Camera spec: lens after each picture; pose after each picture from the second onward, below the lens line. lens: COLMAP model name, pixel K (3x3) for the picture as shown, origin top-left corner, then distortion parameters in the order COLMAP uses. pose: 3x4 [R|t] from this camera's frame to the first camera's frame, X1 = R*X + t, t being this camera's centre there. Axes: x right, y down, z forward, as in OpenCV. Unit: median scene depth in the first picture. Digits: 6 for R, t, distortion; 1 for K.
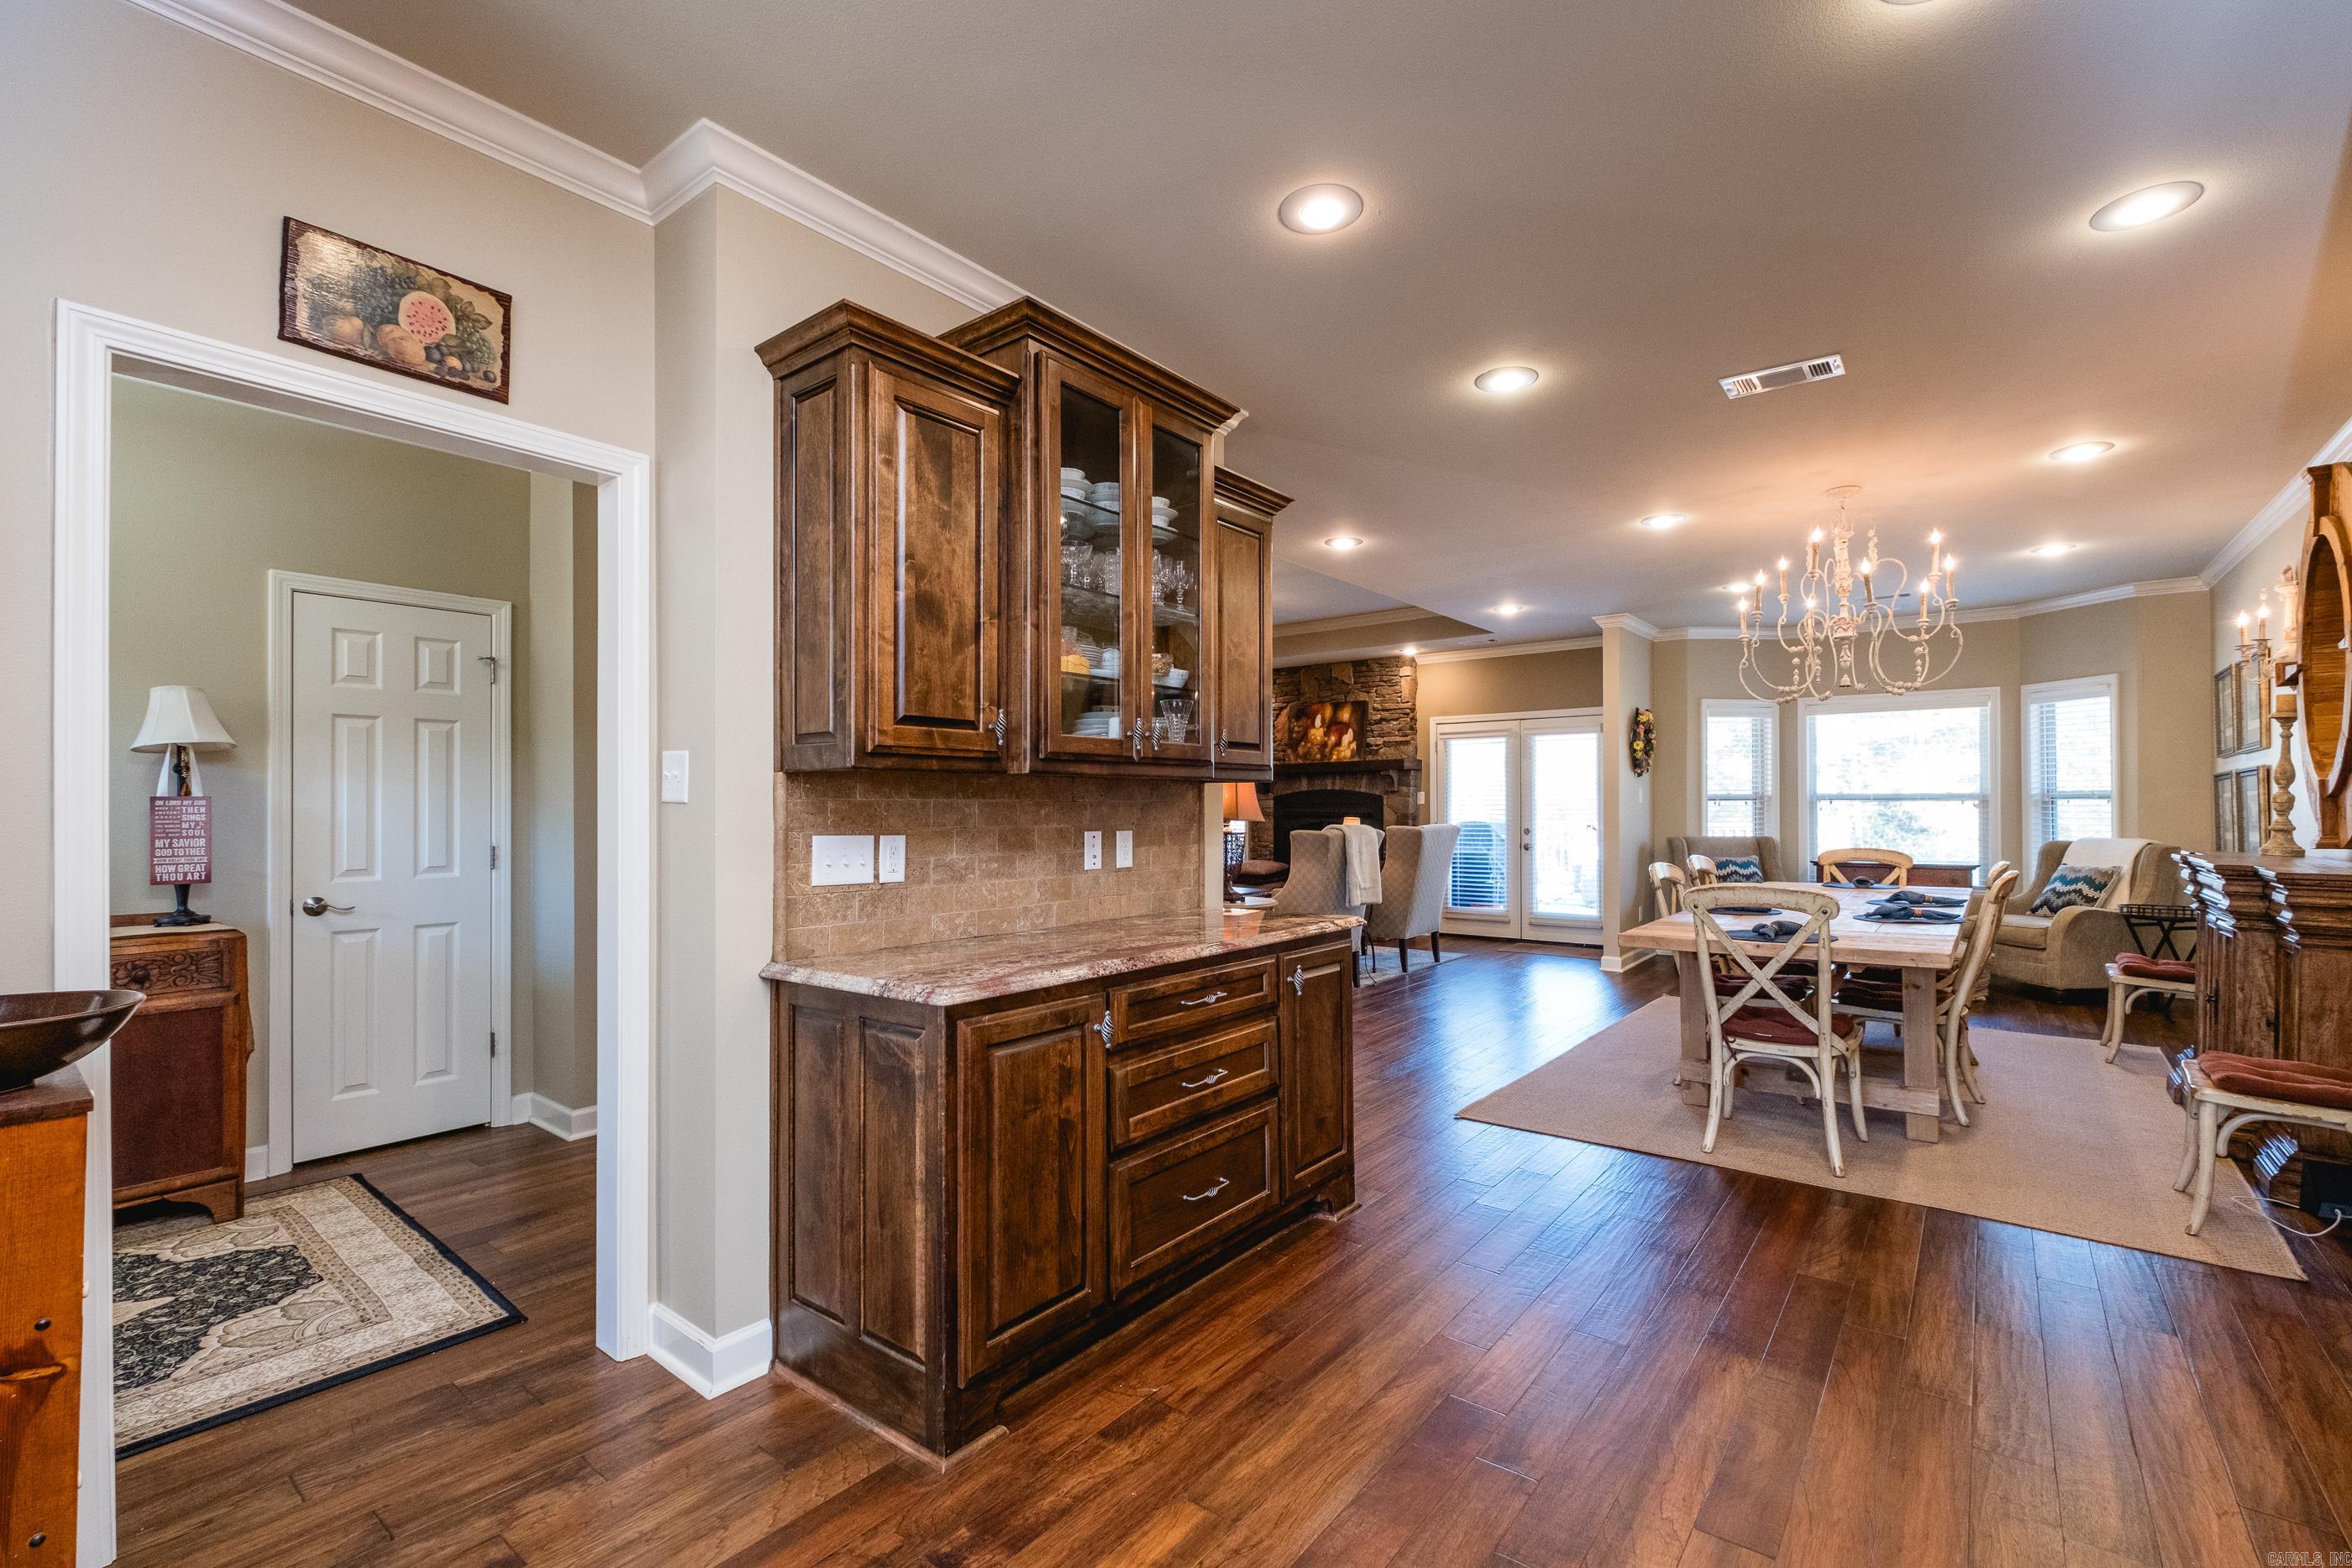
lens RADIAL K [[1014.6, 0, 1191.4], [0, 1014.6, 805.4], [0, 0, 1]] dist [0.000810, -0.000089]
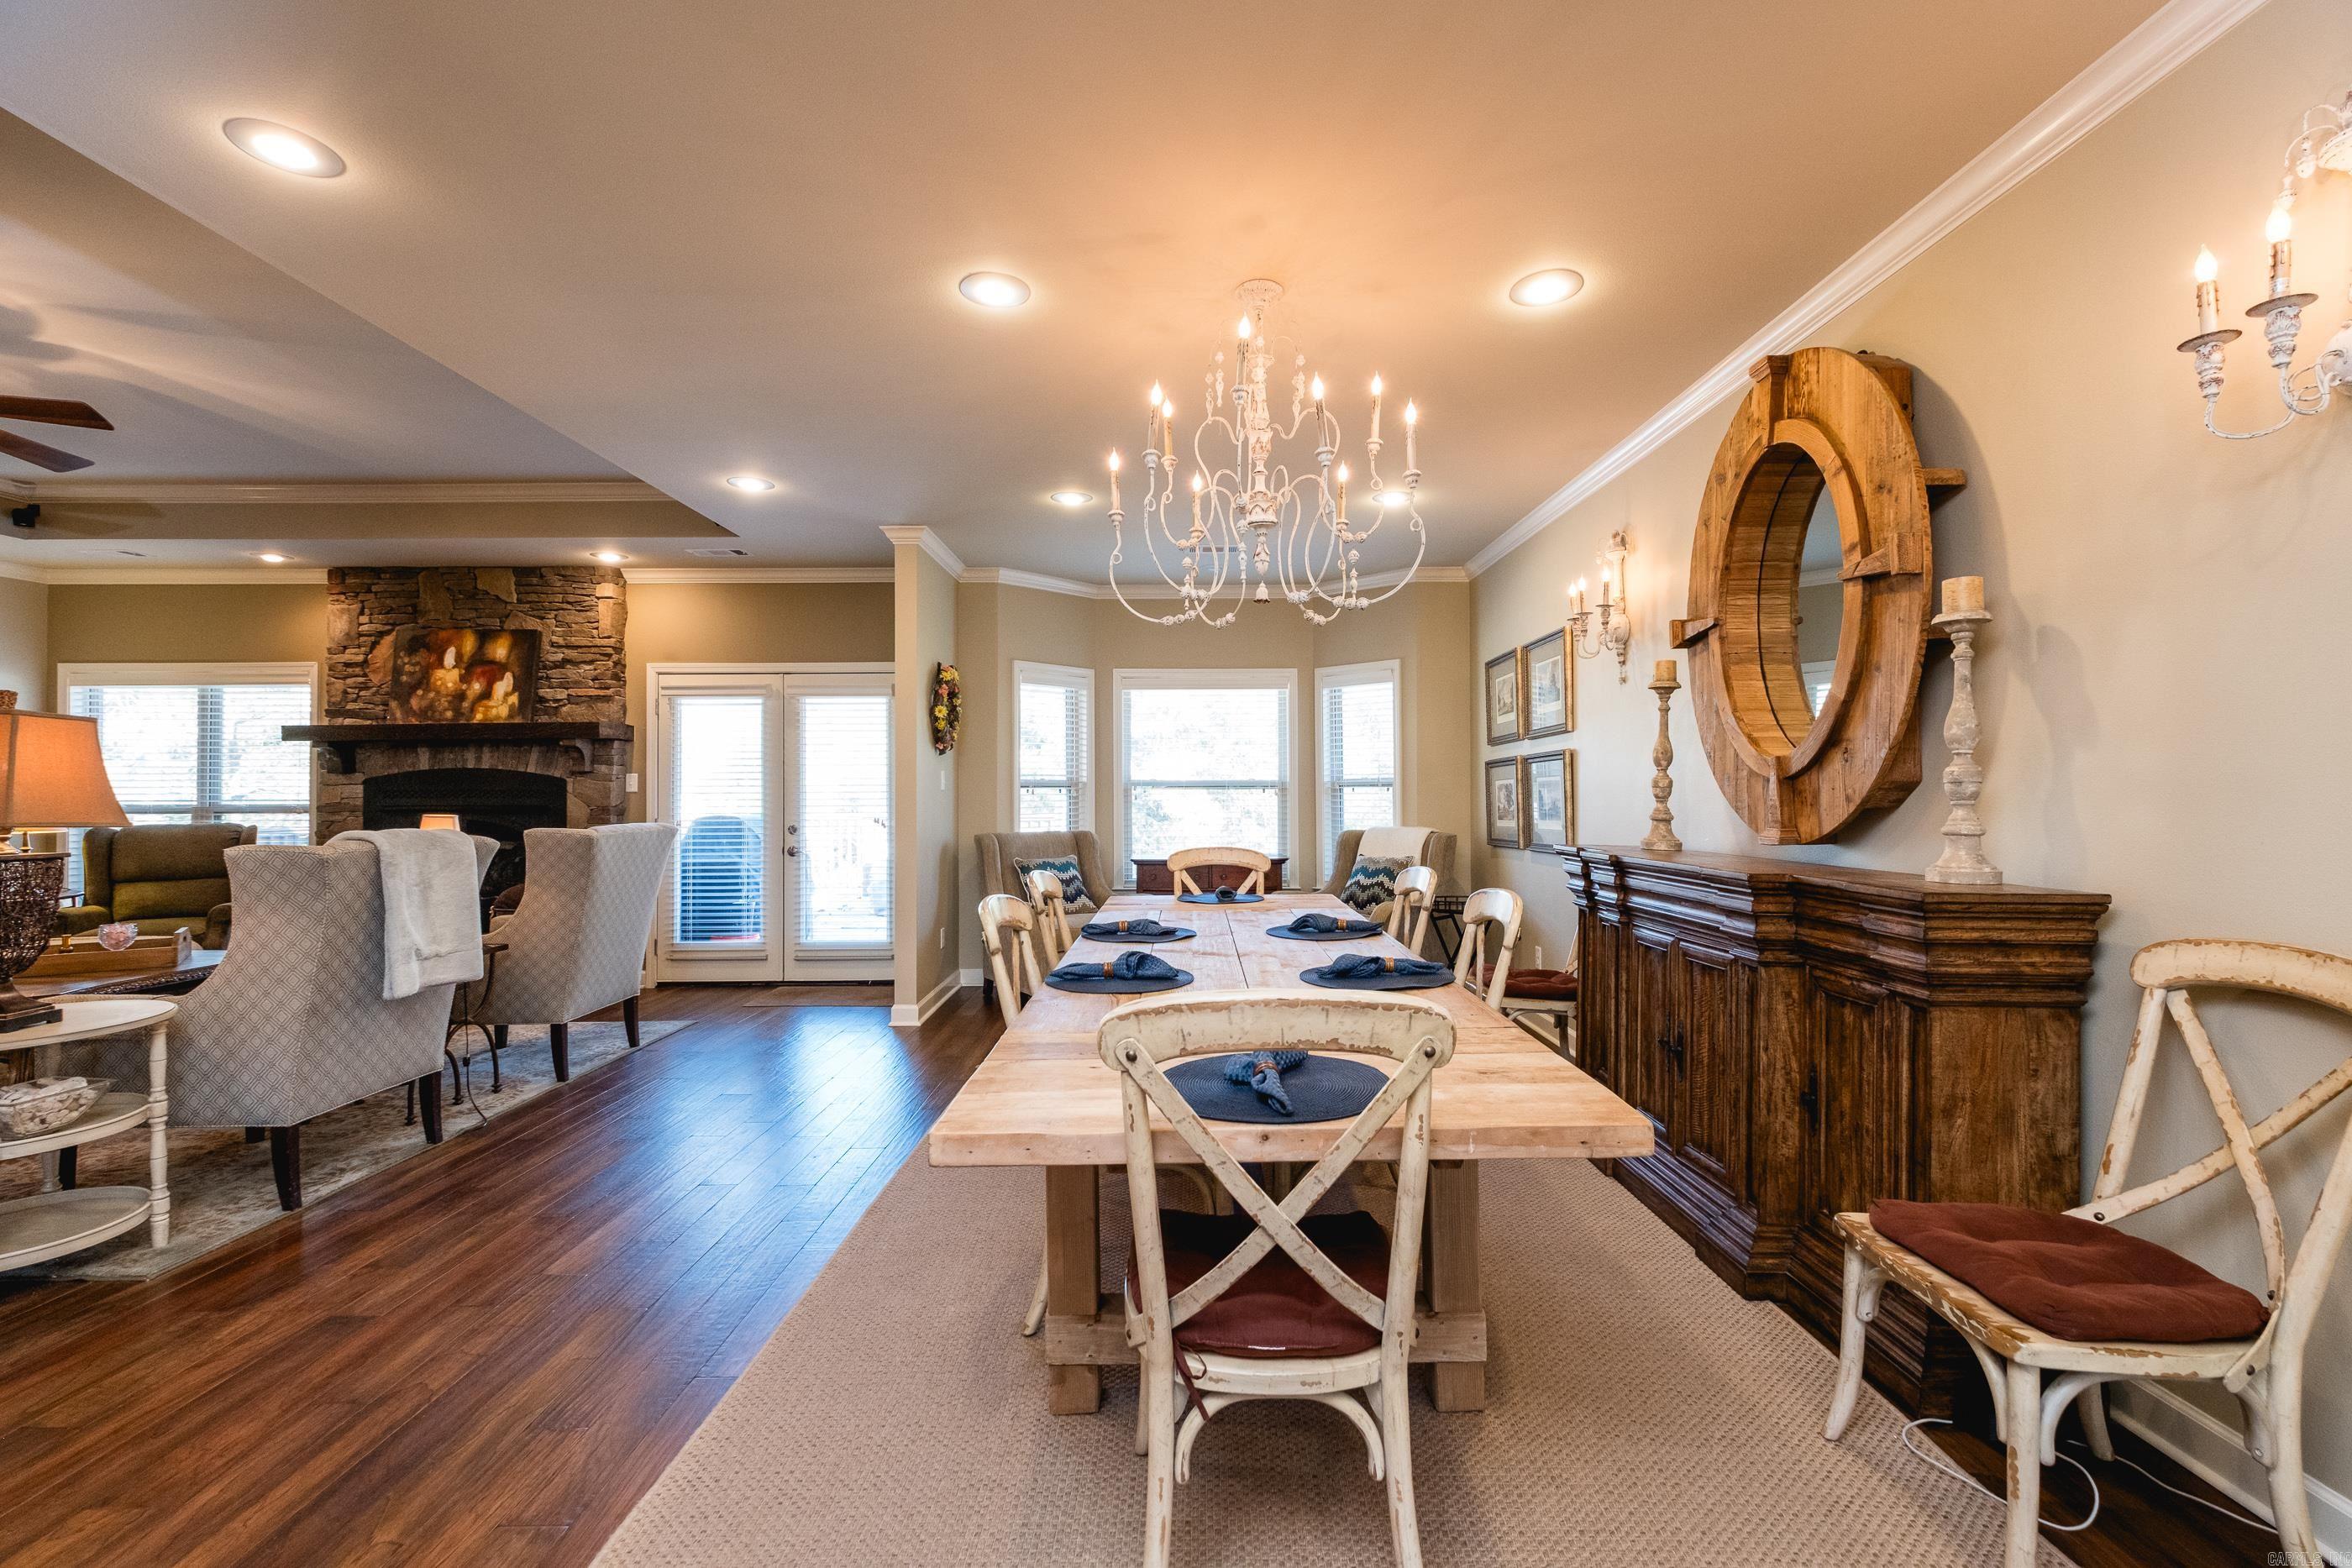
lens RADIAL K [[1002.2, 0, 1186.9], [0, 1002.2, 785.2], [0, 0, 1]] dist [0.009327, -0.005137]
pose [[0.785427, 0.006380, 0.618922, 0.128924], [0.000601, 0.999939, -0.011070, 0.002442], [-0.618954, 0.009066, 0.785375, 0.314122]]
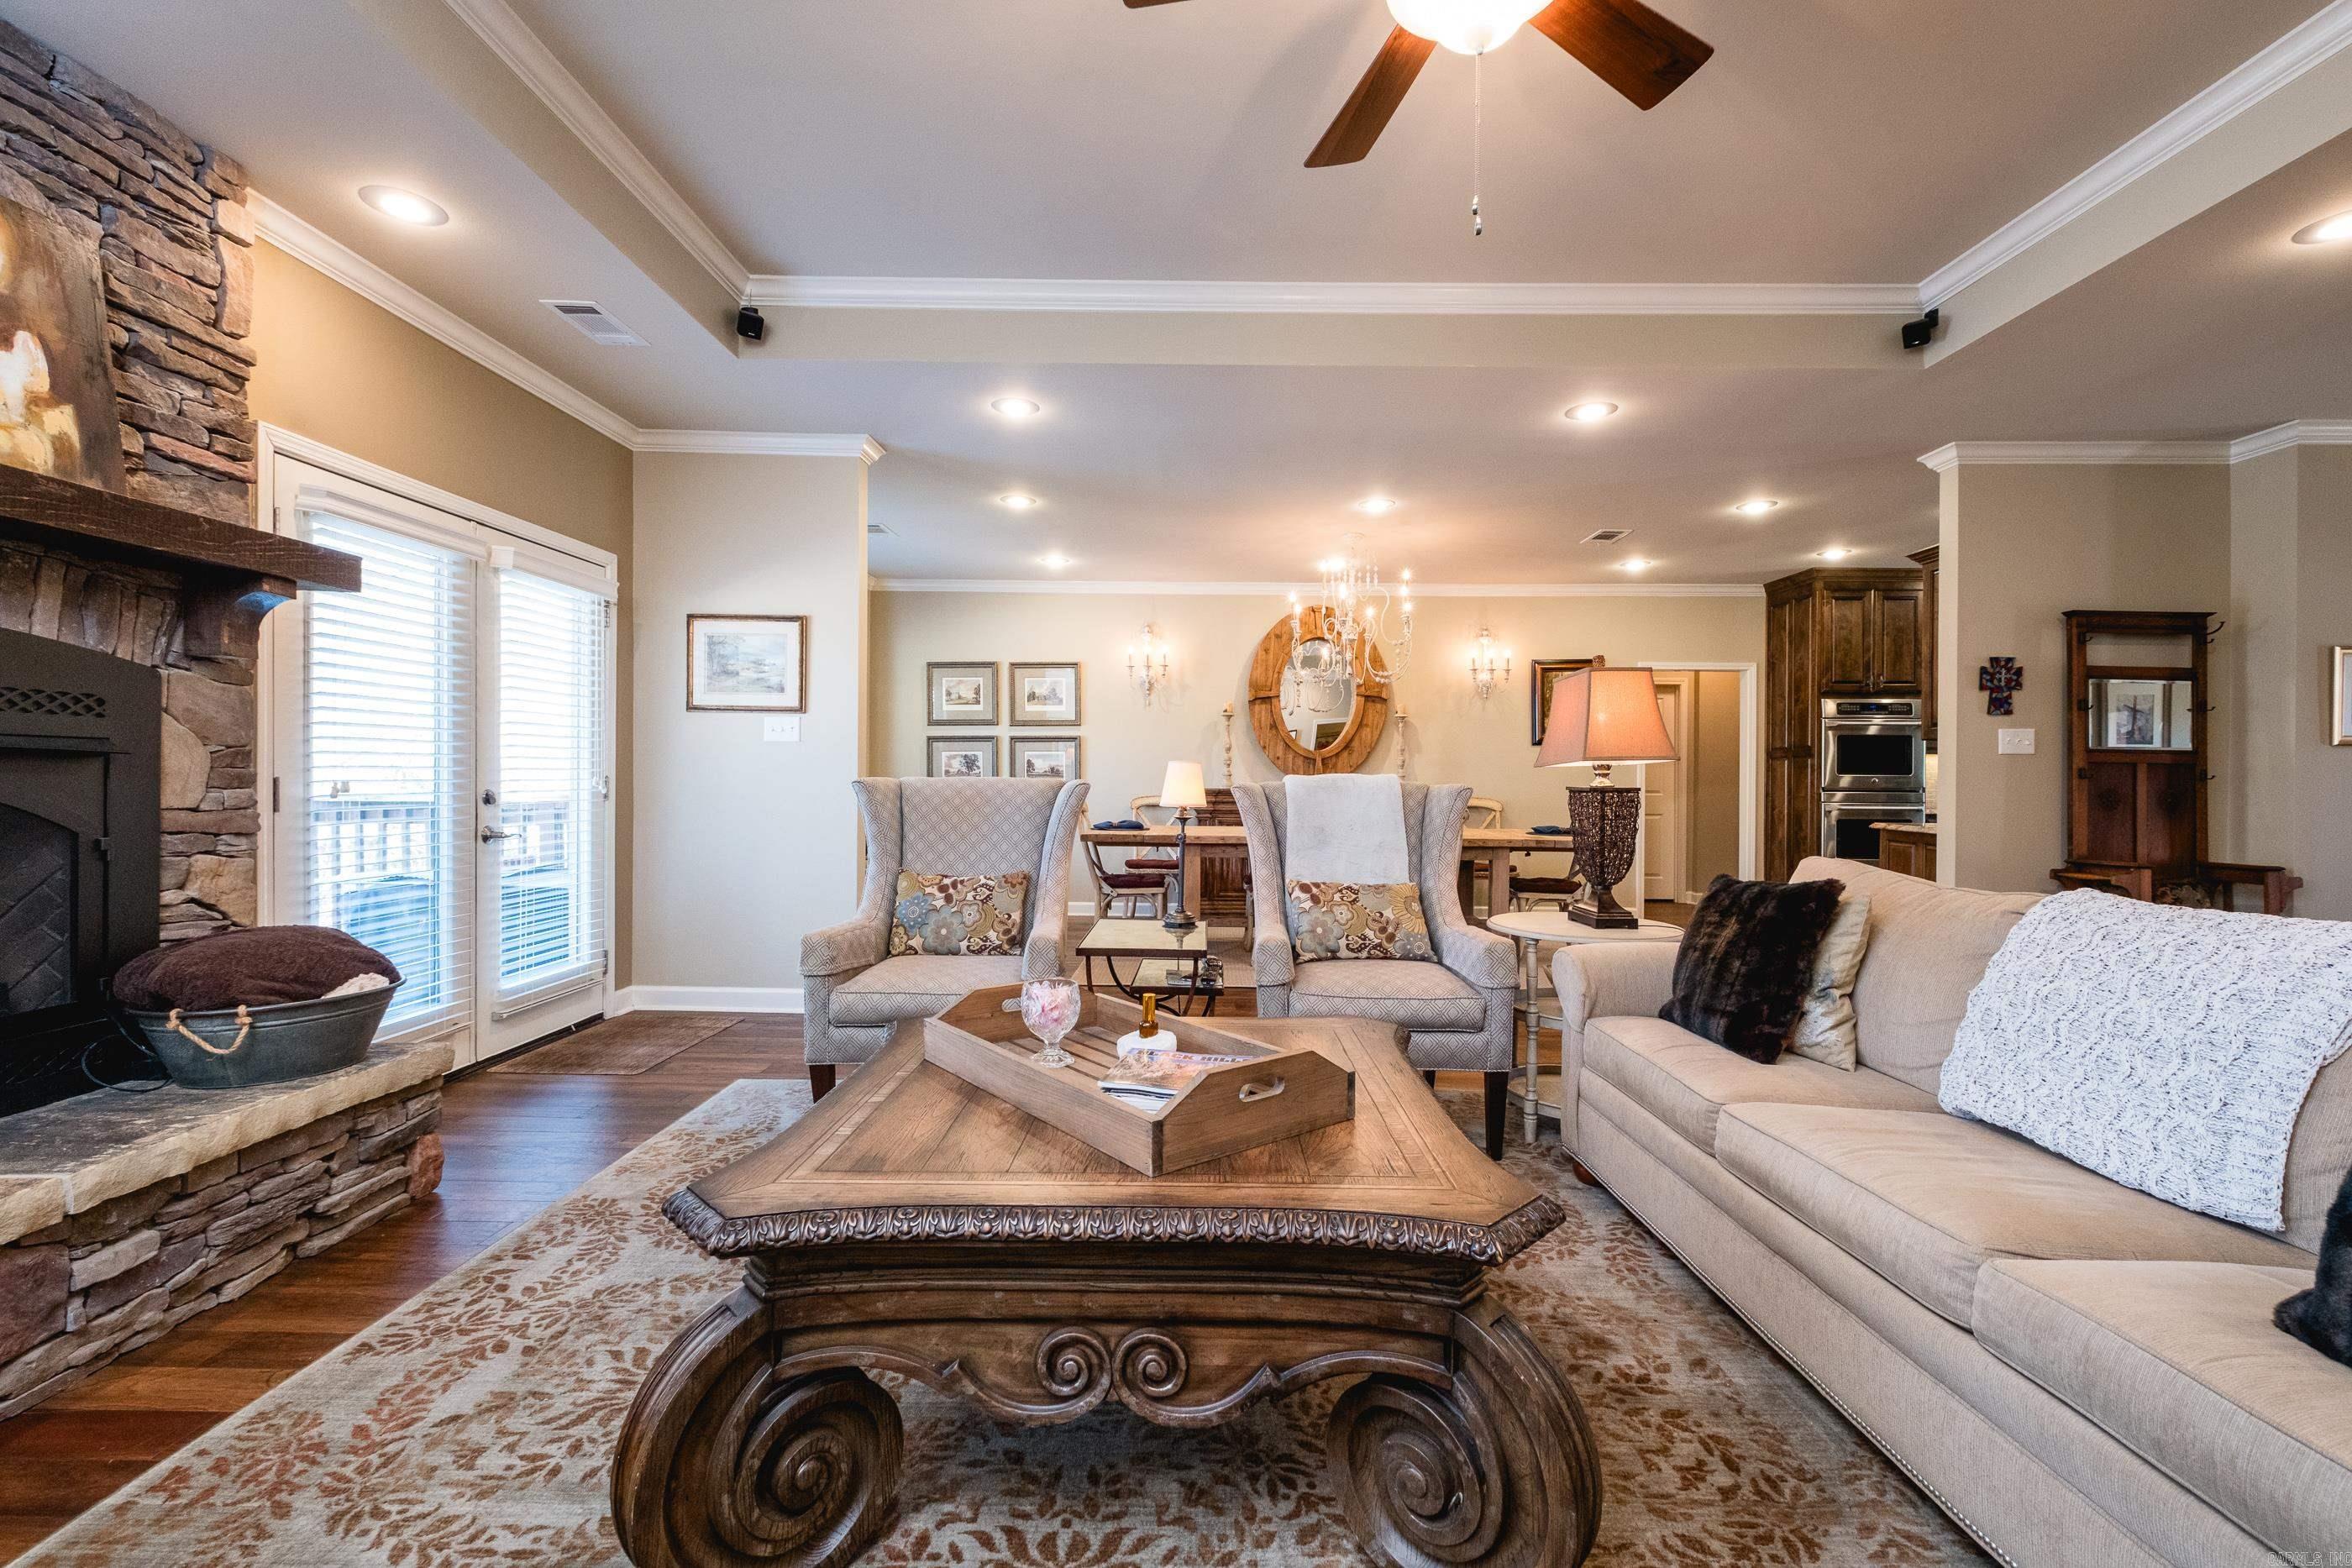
lens RADIAL K [[1005.9, 0, 1169.5], [0, 1005.9, 779.6], [0, 0, 1]] dist [0.000273, -0.006702]
pose [[-0.599196, -0.002788, 0.800598, -0.190197], [-0.007222, 0.999972, -0.001922, 0.019895], [-0.800570, -0.006934, -0.599199, 1.187420]]
